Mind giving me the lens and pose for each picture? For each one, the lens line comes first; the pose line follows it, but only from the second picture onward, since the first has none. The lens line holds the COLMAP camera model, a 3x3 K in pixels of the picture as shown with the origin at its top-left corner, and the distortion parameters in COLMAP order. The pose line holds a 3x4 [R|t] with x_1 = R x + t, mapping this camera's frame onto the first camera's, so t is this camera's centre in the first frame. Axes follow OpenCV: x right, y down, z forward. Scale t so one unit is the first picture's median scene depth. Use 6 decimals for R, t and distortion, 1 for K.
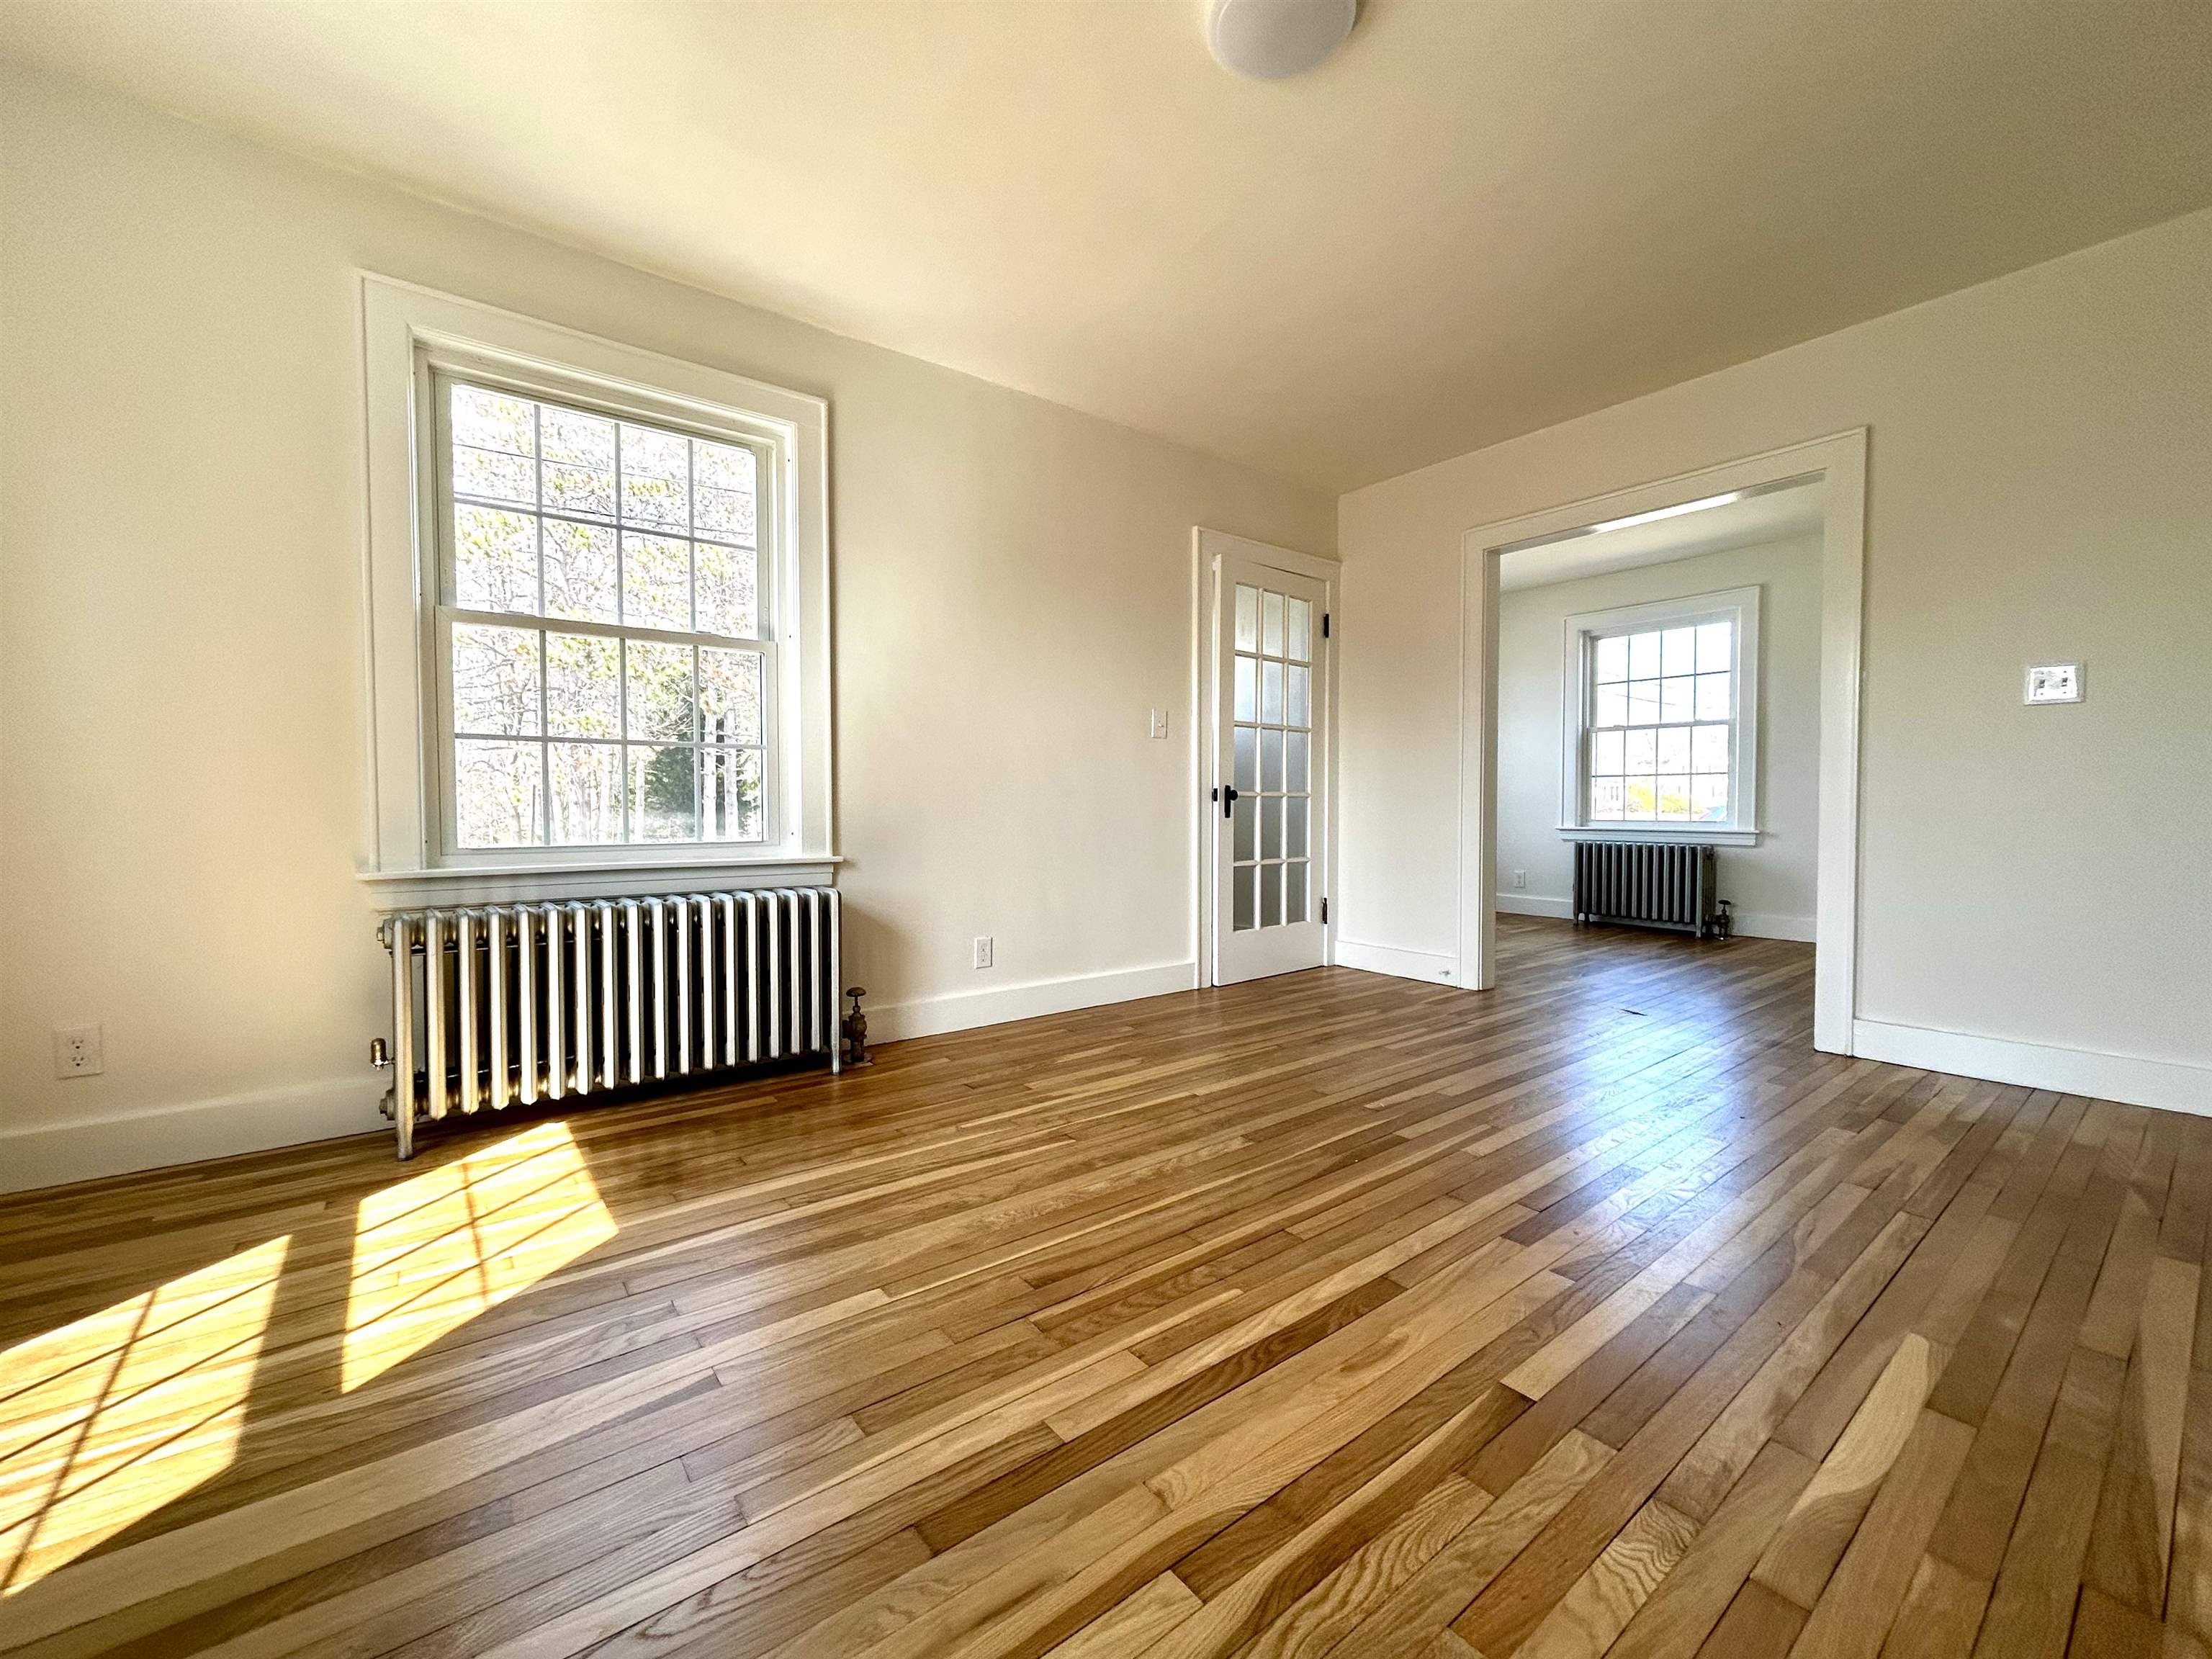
lens RADIAL K [[890.9, 0, 1104.1], [0, 890.9, 824.4], [0, 0, 1]] dist [0.001354, -0.000854]
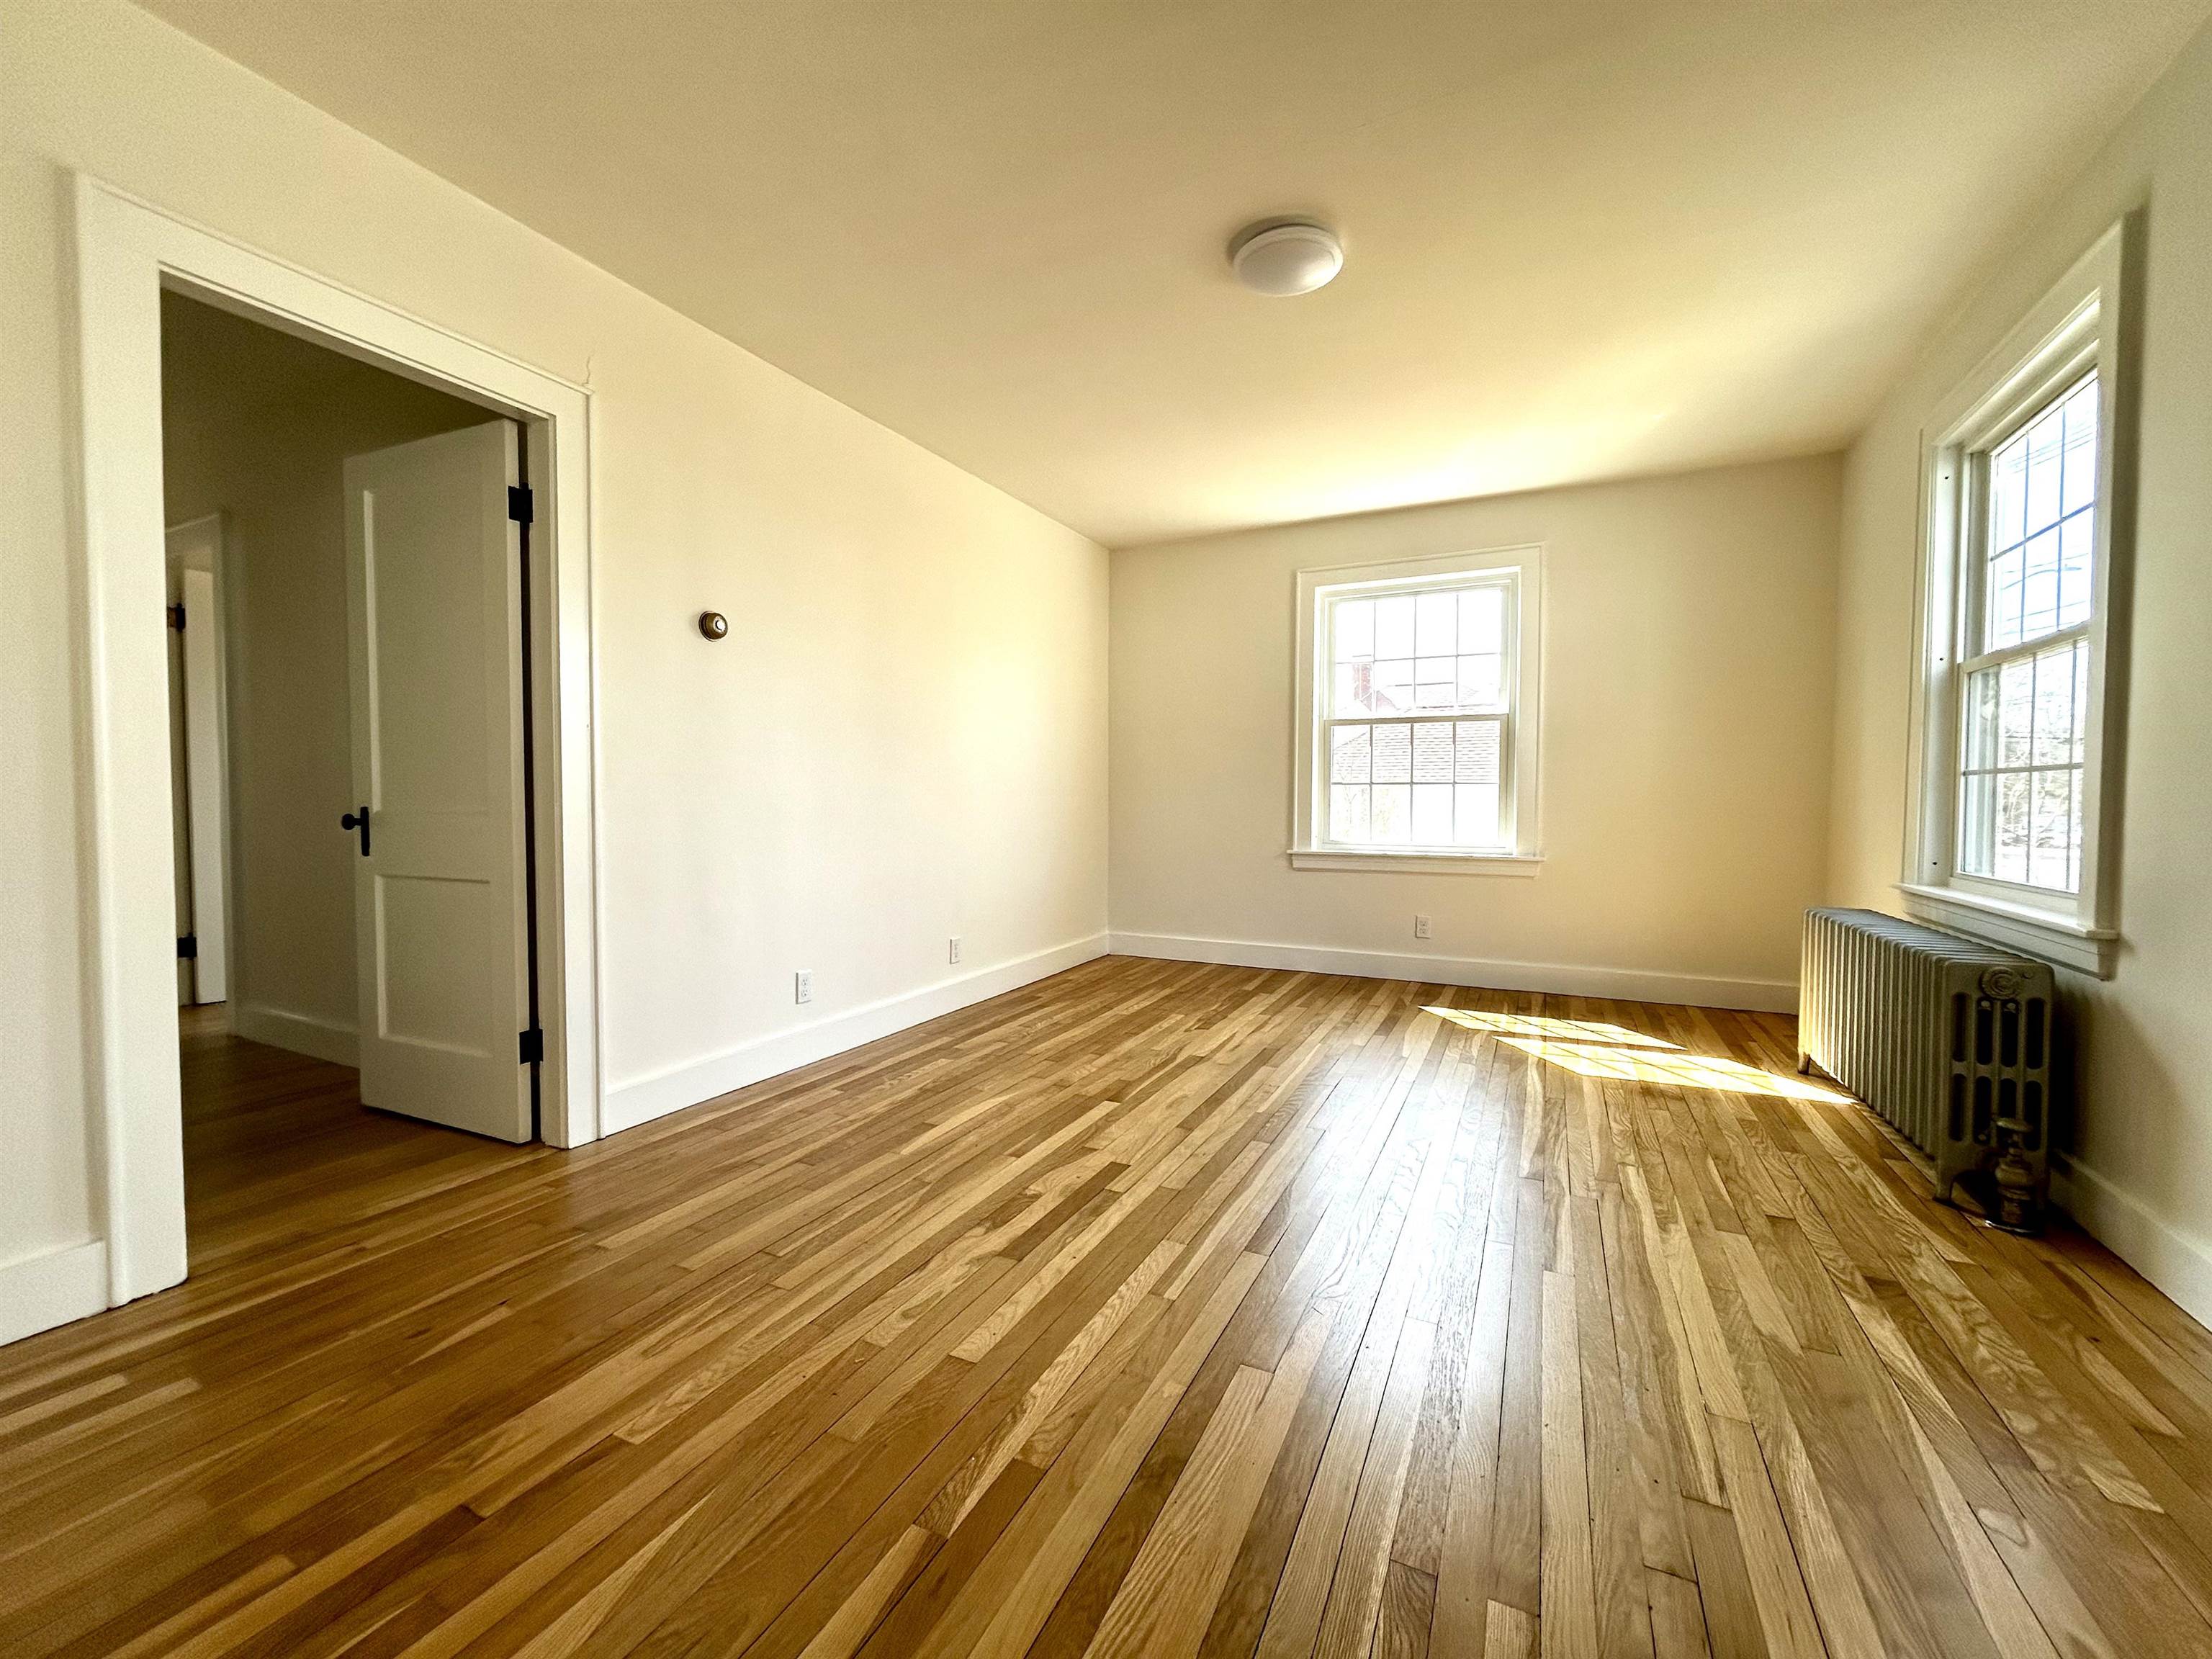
lens RADIAL K [[890.9, 0, 1103.3], [0, 890.9, 832.7], [0, 0, 1]] dist [0.001354, -0.000854]
pose [[-0.898833, 0.016092, -0.437995, 0.723830], [-0.009298, 0.998401, 0.055763, -0.073029], [0.438192, 0.054195, -0.897246, 1.470799]]
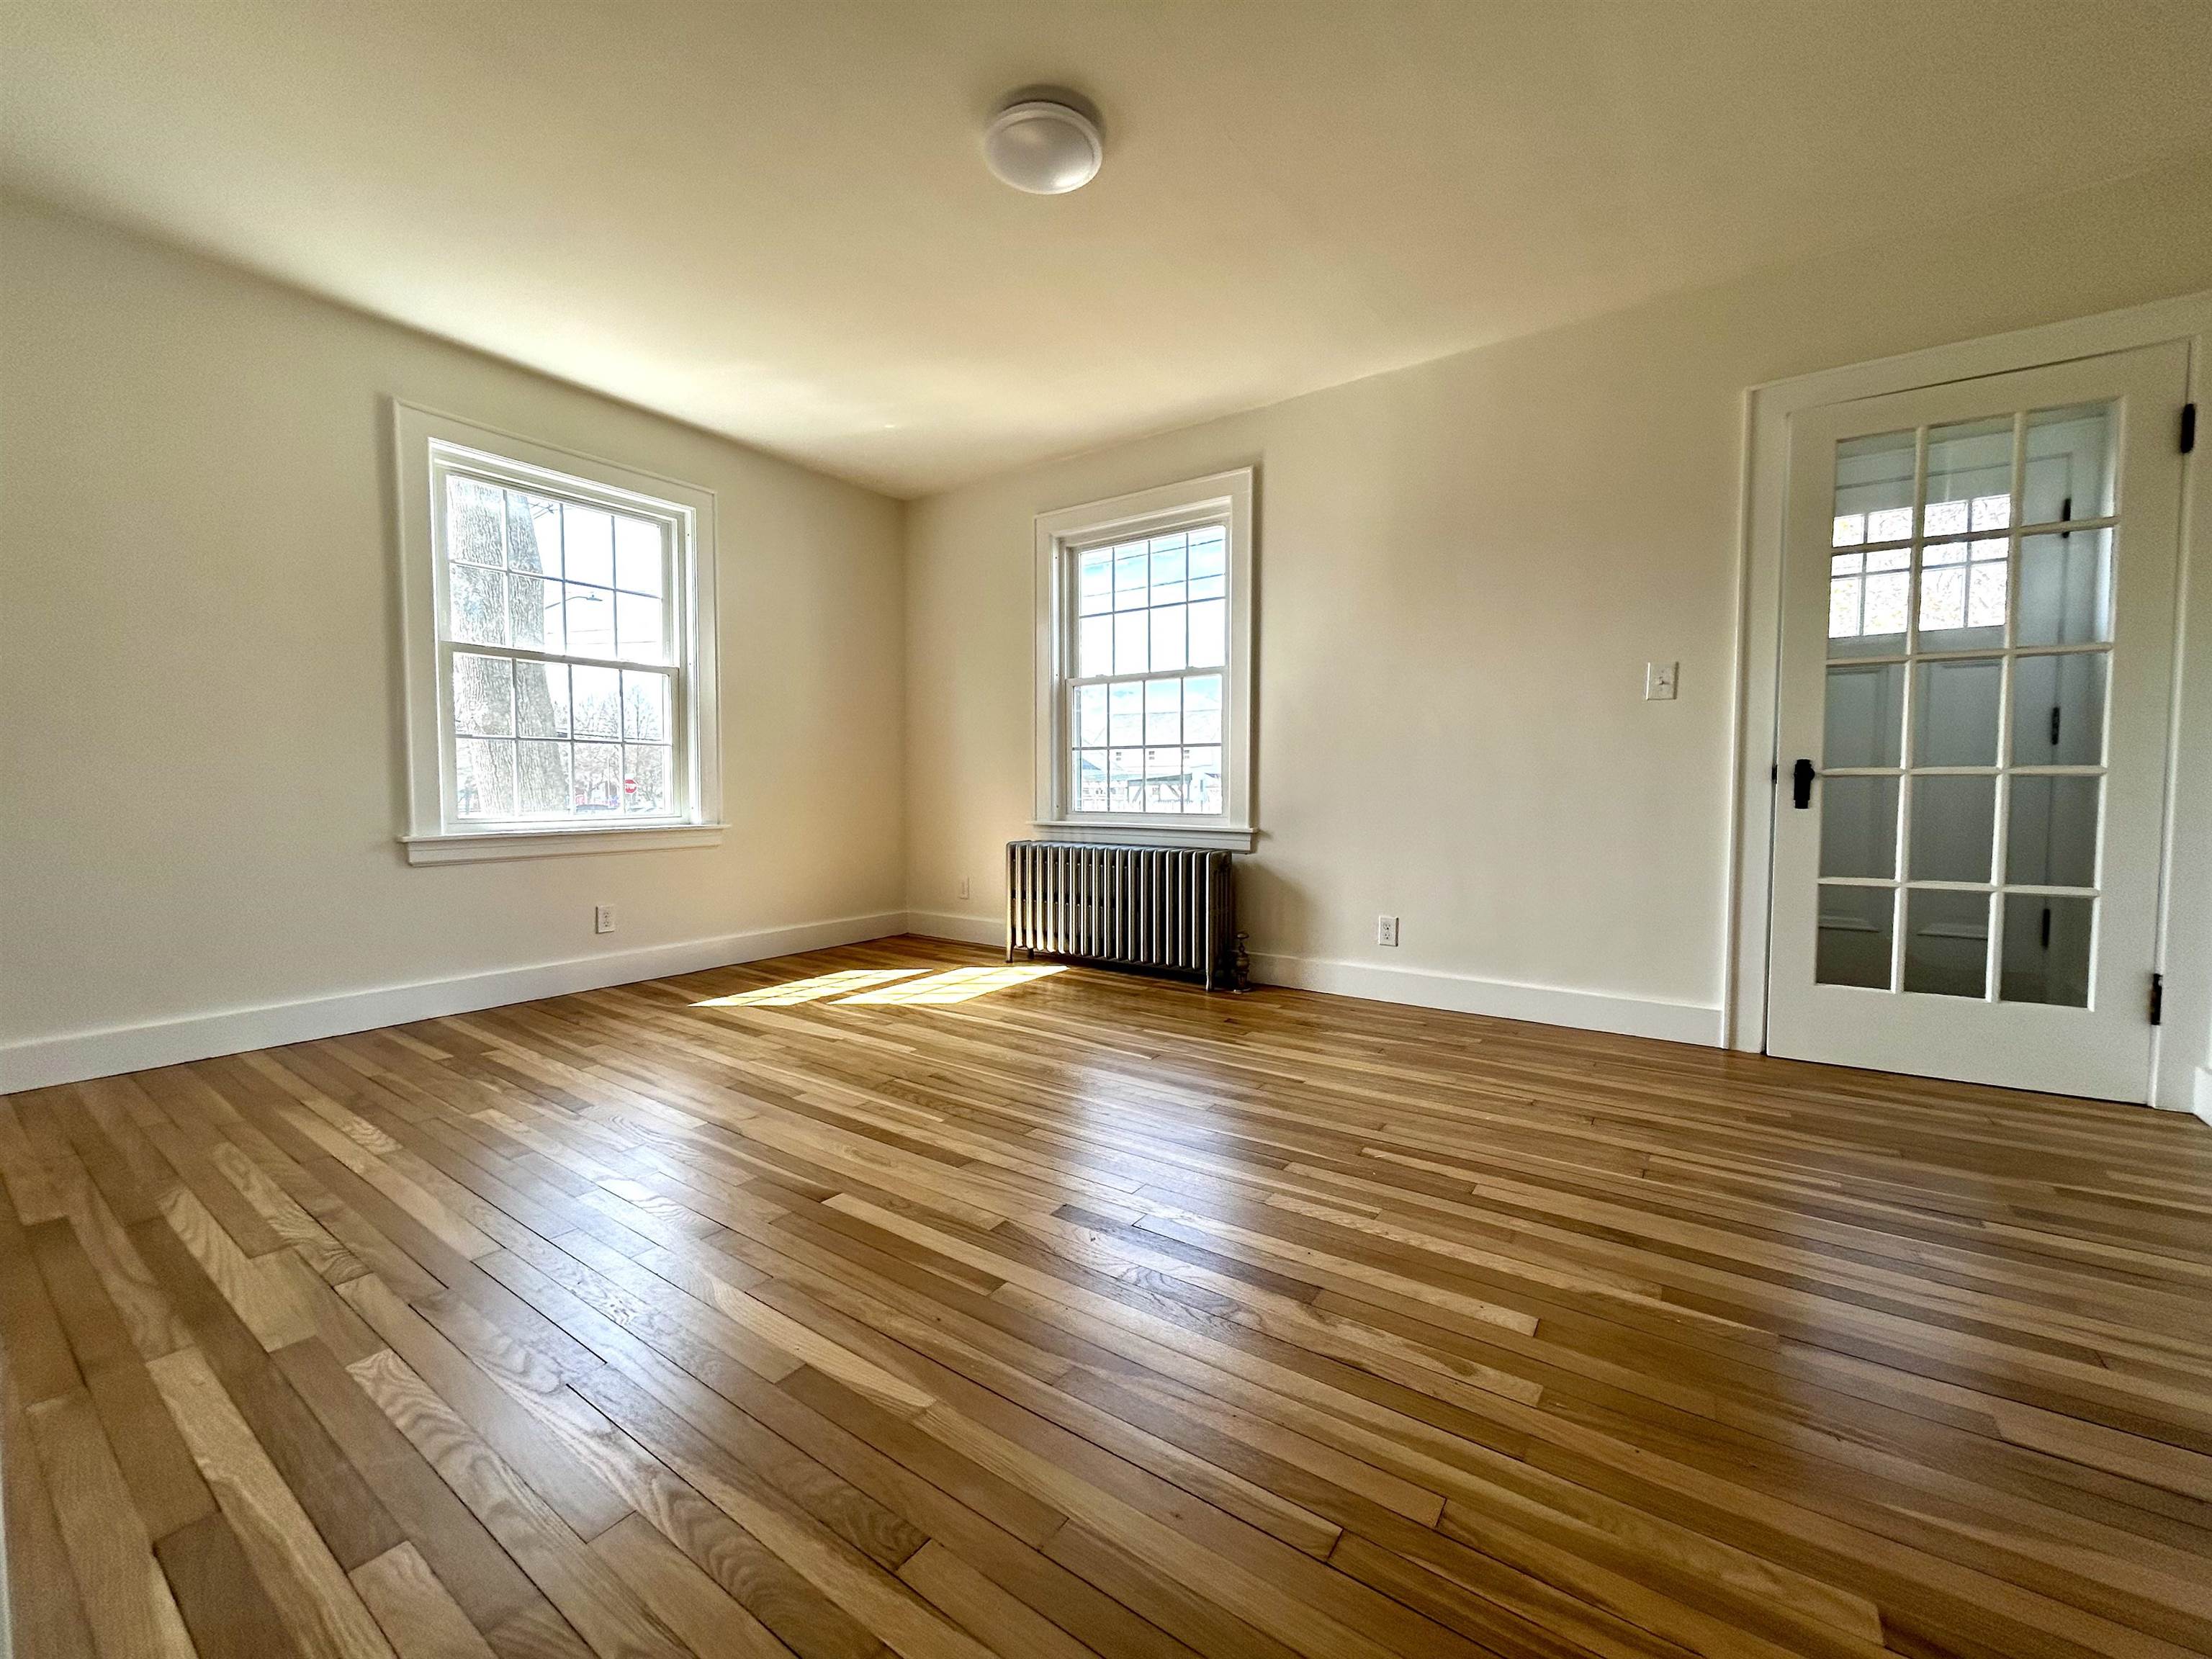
lens RADIAL K [[890.9, 0, 1107.6], [0, 890.9, 830.7], [0, 0, 1]] dist [0.001354, -0.000854]
pose [[0.297684, 0.050881, -0.953308, 0.984493], [-0.020701, 0.998688, 0.046838, -0.018028], [0.954440, 0.005791, 0.298346, 0.501470]]
